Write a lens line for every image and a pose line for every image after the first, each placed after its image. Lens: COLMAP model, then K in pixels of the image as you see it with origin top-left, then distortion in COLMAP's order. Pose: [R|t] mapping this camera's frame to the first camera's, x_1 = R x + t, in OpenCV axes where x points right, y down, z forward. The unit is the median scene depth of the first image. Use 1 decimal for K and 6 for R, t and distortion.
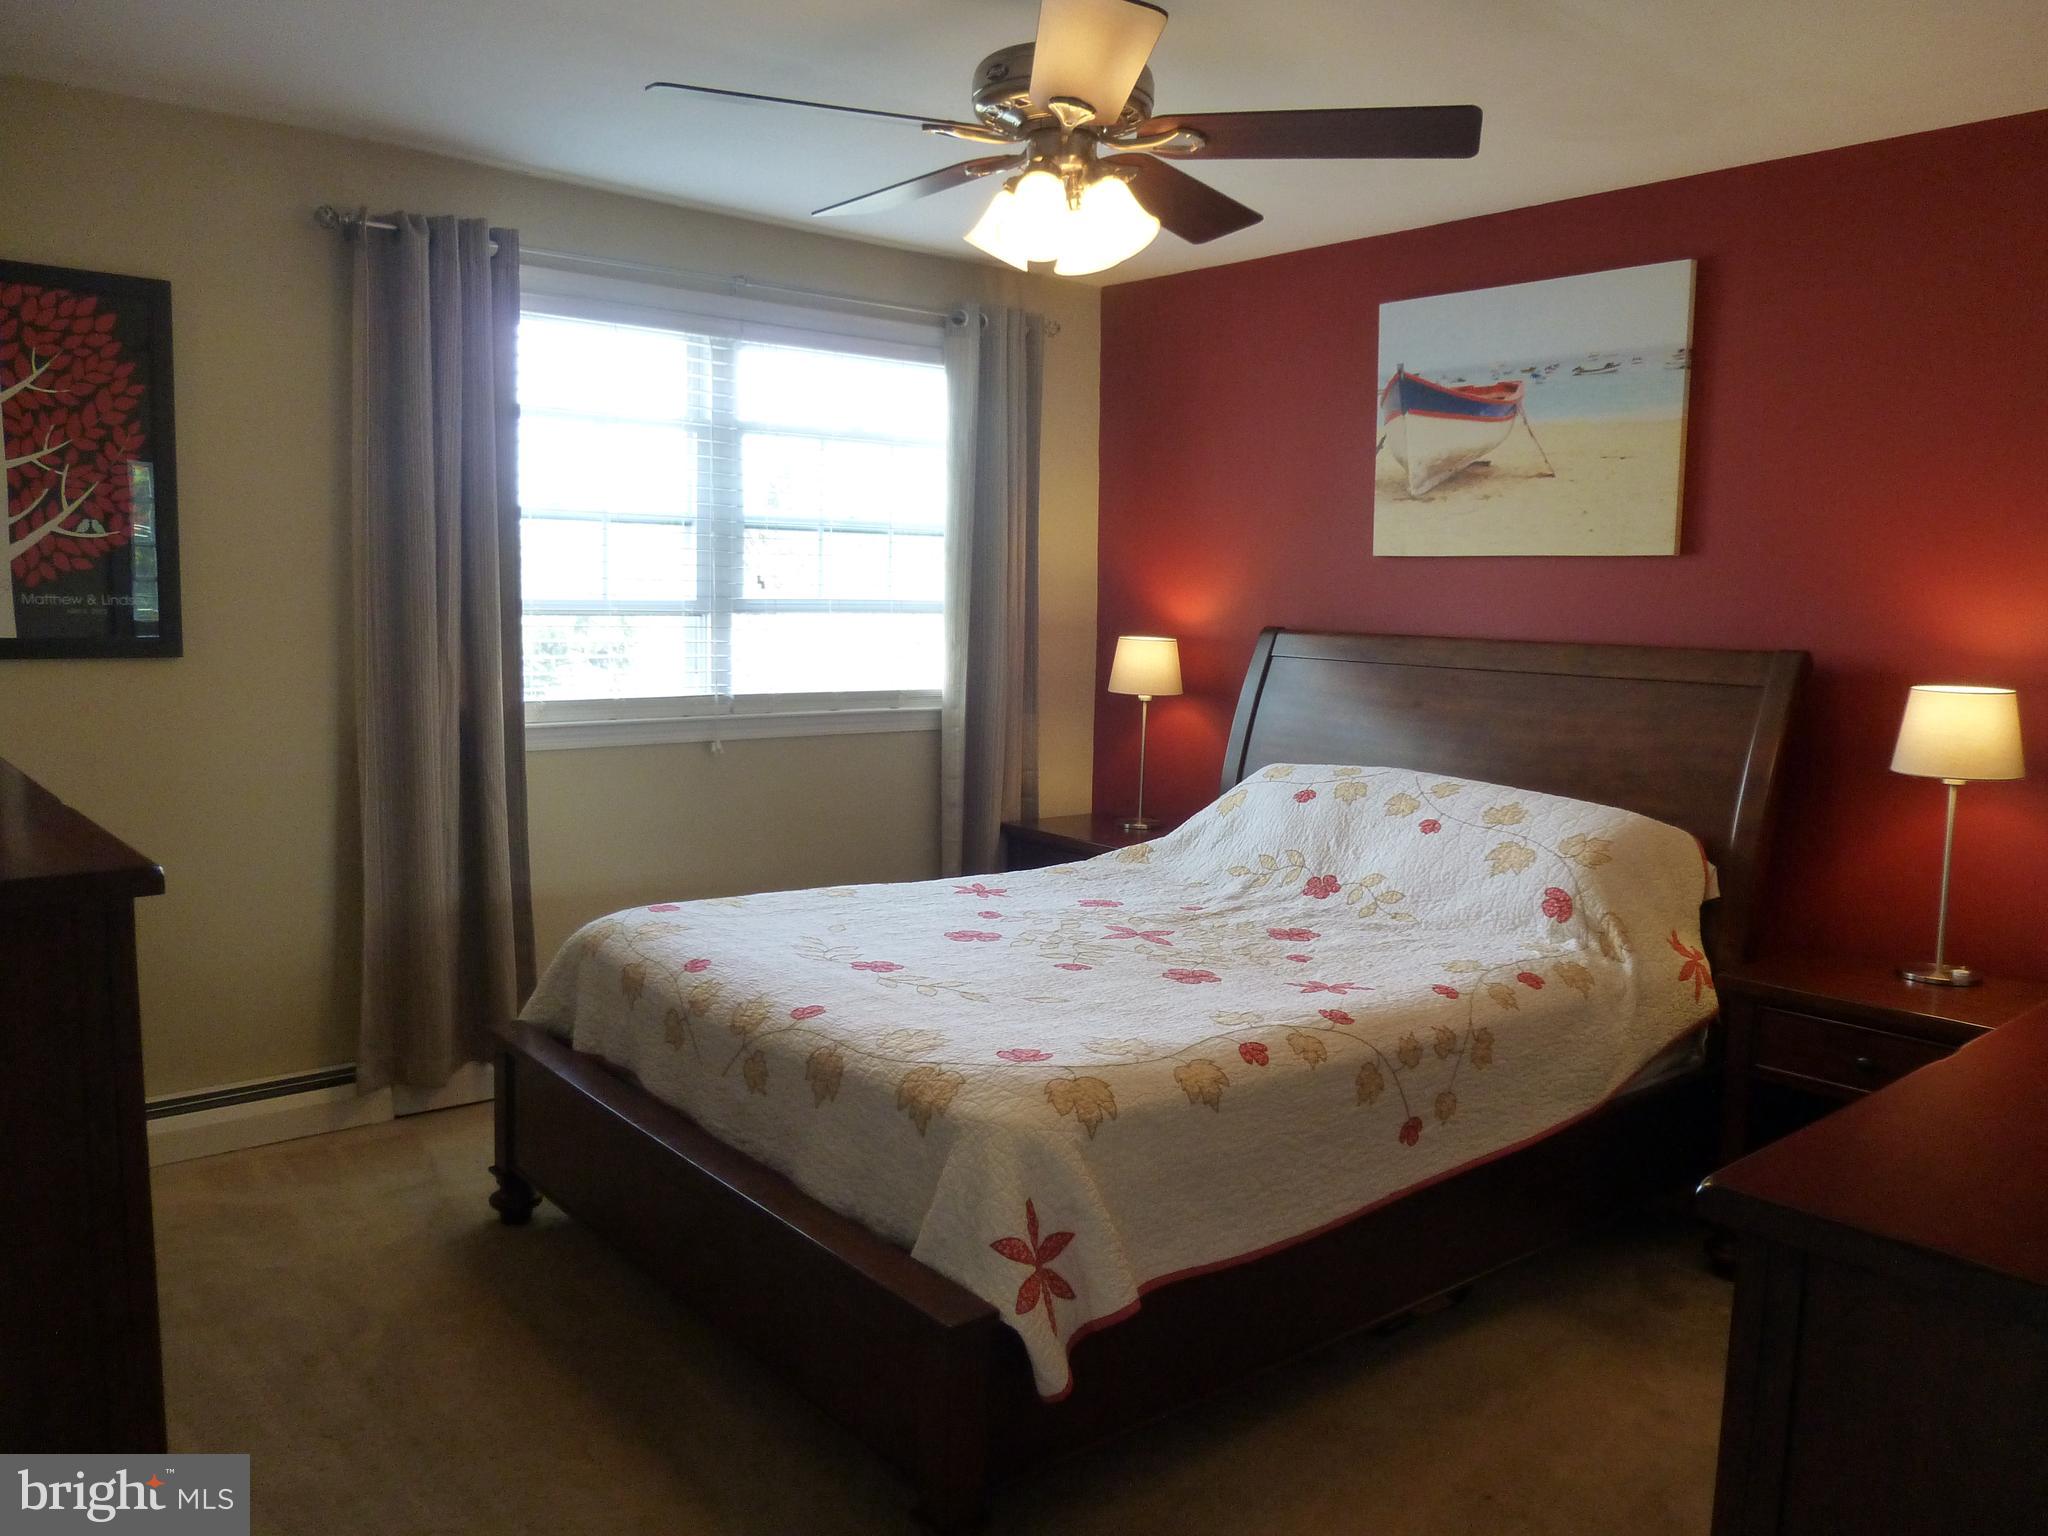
lens RADIAL K [[1533.3, 0, 1031.2], [0, 1533.3, 766.7], [0, 0, 1]] dist [-0.067416, 0.050693]
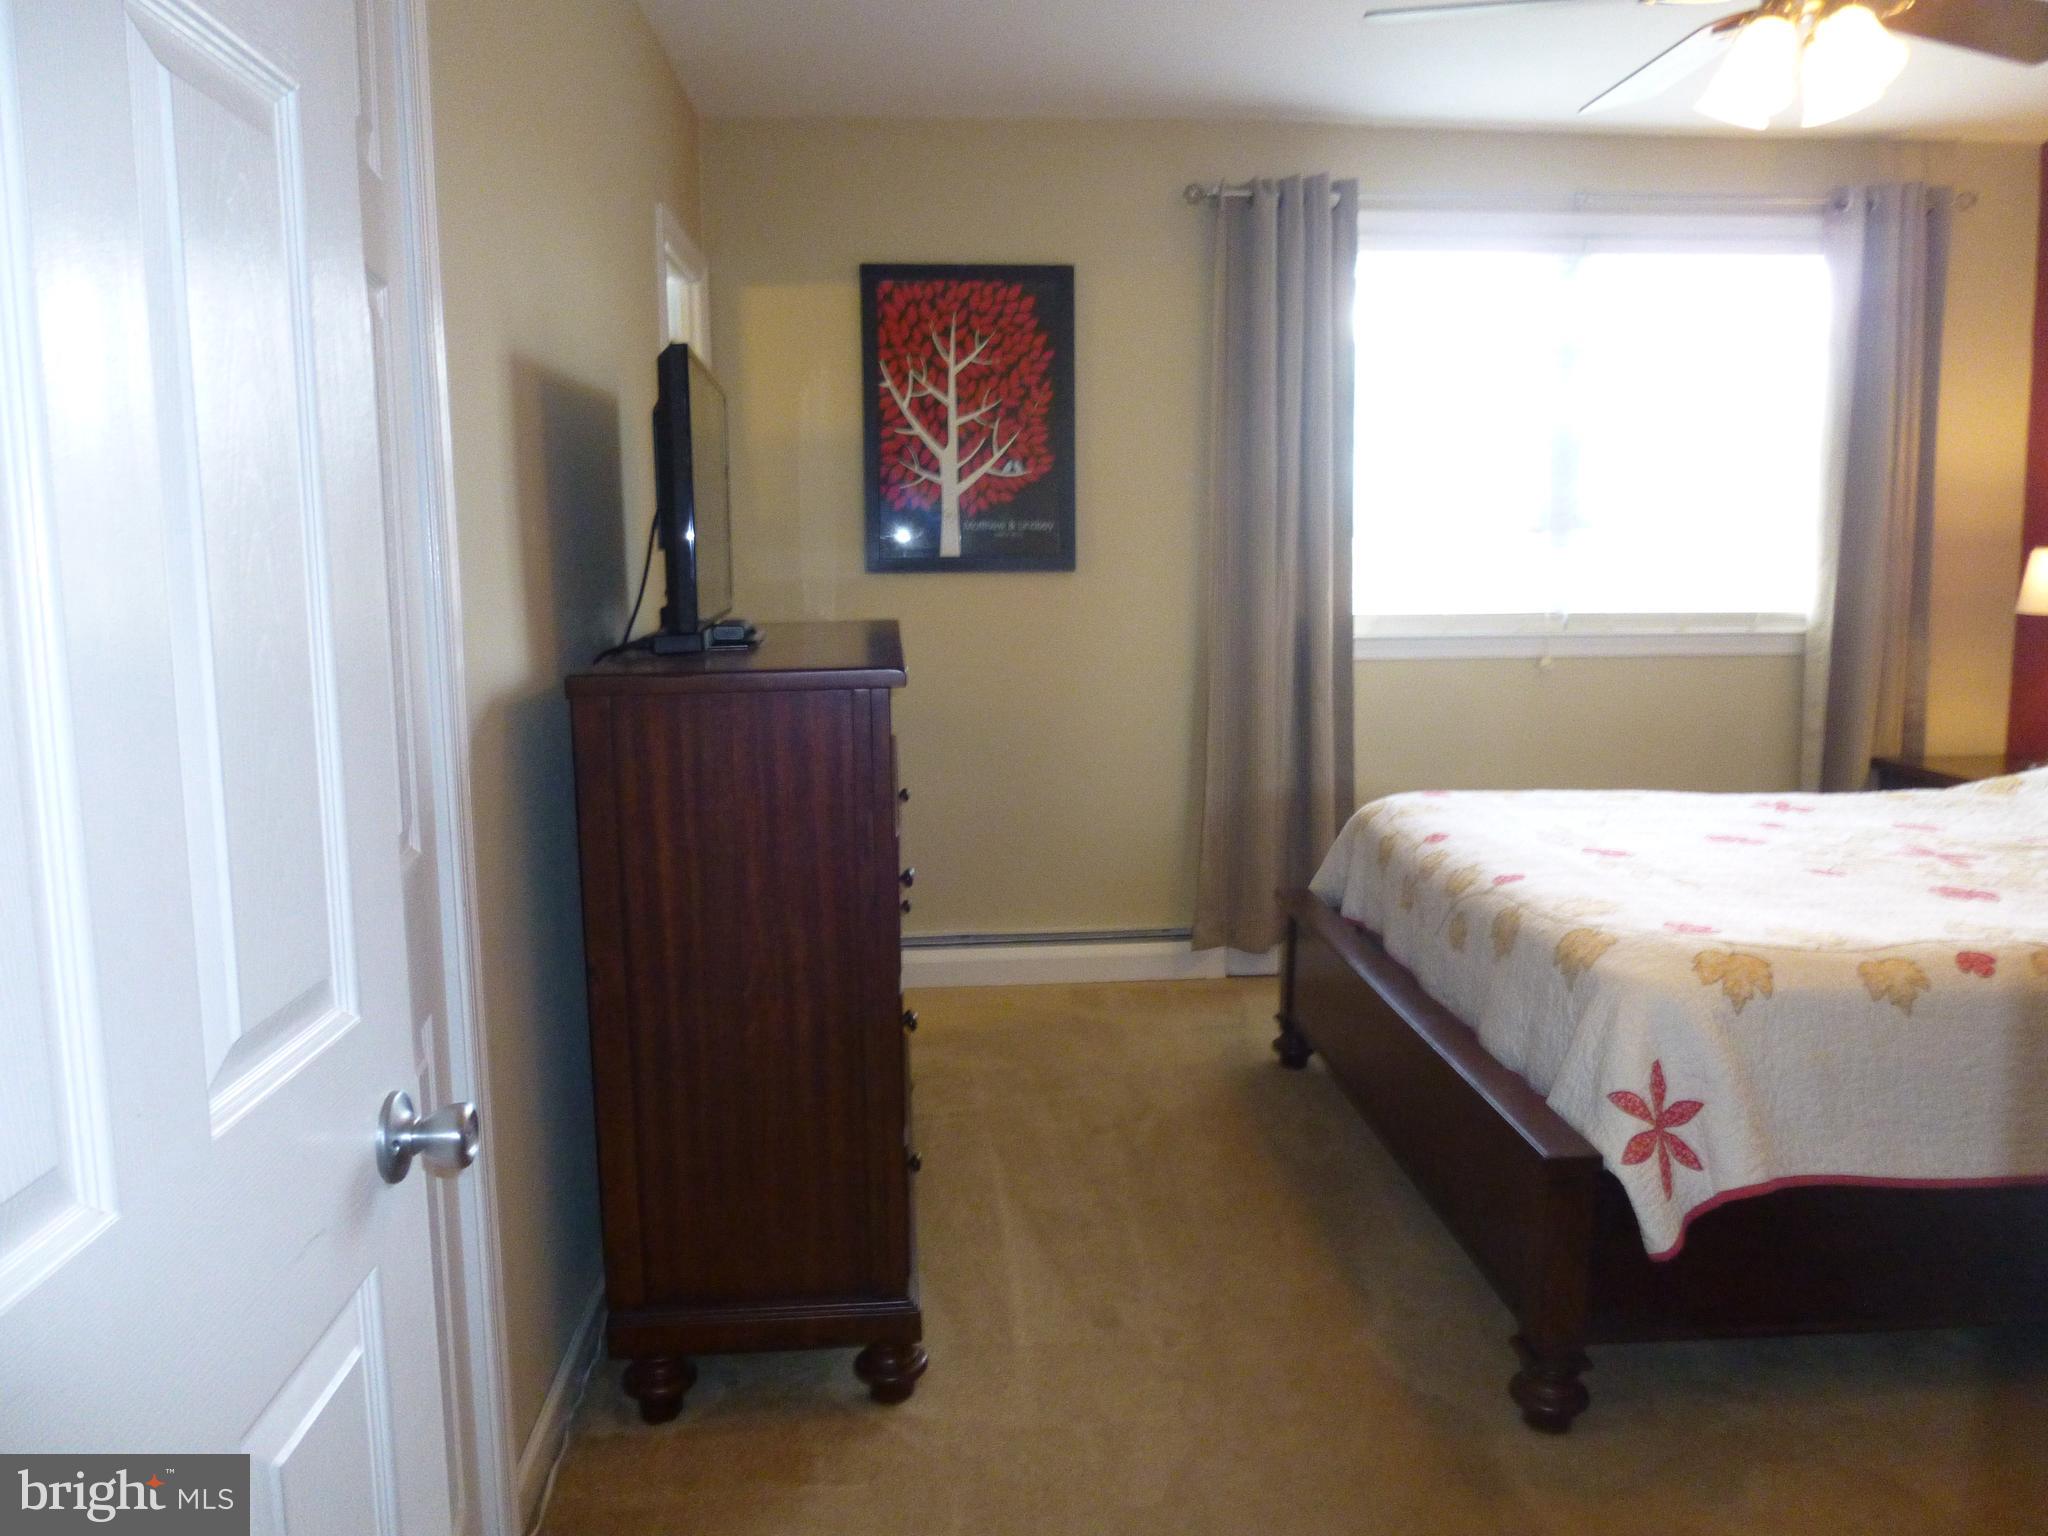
lens RADIAL K [[1533.3, 0, 1031.2], [0, 1533.3, 766.7], [0, 0, 1]] dist [-0.067416, 0.050693]
pose [[0.803123, 0.051135, -0.593615, 0.166531], [-0.041454, 0.998692, 0.029945, 0.053856], [0.594369, 0.000558, 0.804192, -0.024923]]
